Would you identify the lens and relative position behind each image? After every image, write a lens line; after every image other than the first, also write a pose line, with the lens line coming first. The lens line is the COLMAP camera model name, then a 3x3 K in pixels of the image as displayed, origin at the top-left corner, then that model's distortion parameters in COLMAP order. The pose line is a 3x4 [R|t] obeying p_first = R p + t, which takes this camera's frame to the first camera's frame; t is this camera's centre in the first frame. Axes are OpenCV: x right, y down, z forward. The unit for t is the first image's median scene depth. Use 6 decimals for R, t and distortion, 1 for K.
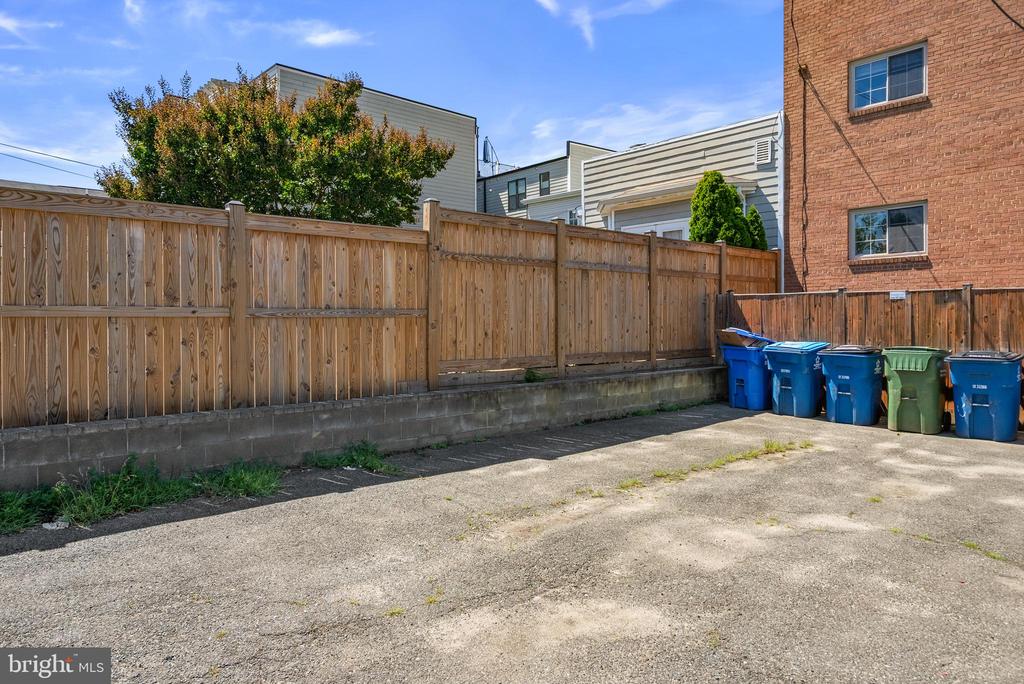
lens RADIAL K [[696.8, 0, 511.5], [0, 696.8, 301.0], [0, 0, 1]] dist [0.005289, 0.002571]
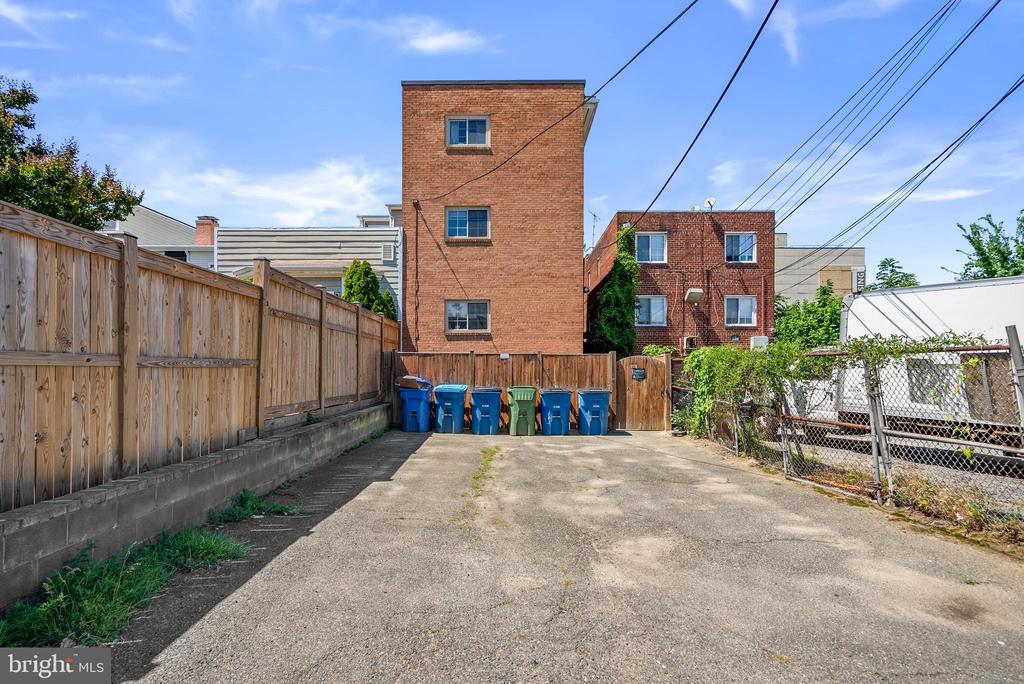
lens RADIAL K [[527.6, 0, 510.4], [0, 527.6, 338.5], [0, 0, 1]] dist [0.000590, 0.000367]
pose [[0.648826, 0.048831, 0.759369, -0.486672], [-0.025468, 0.998773, -0.042465, 0.003590], [-0.760511, 0.008213, 0.649274, 0.182588]]
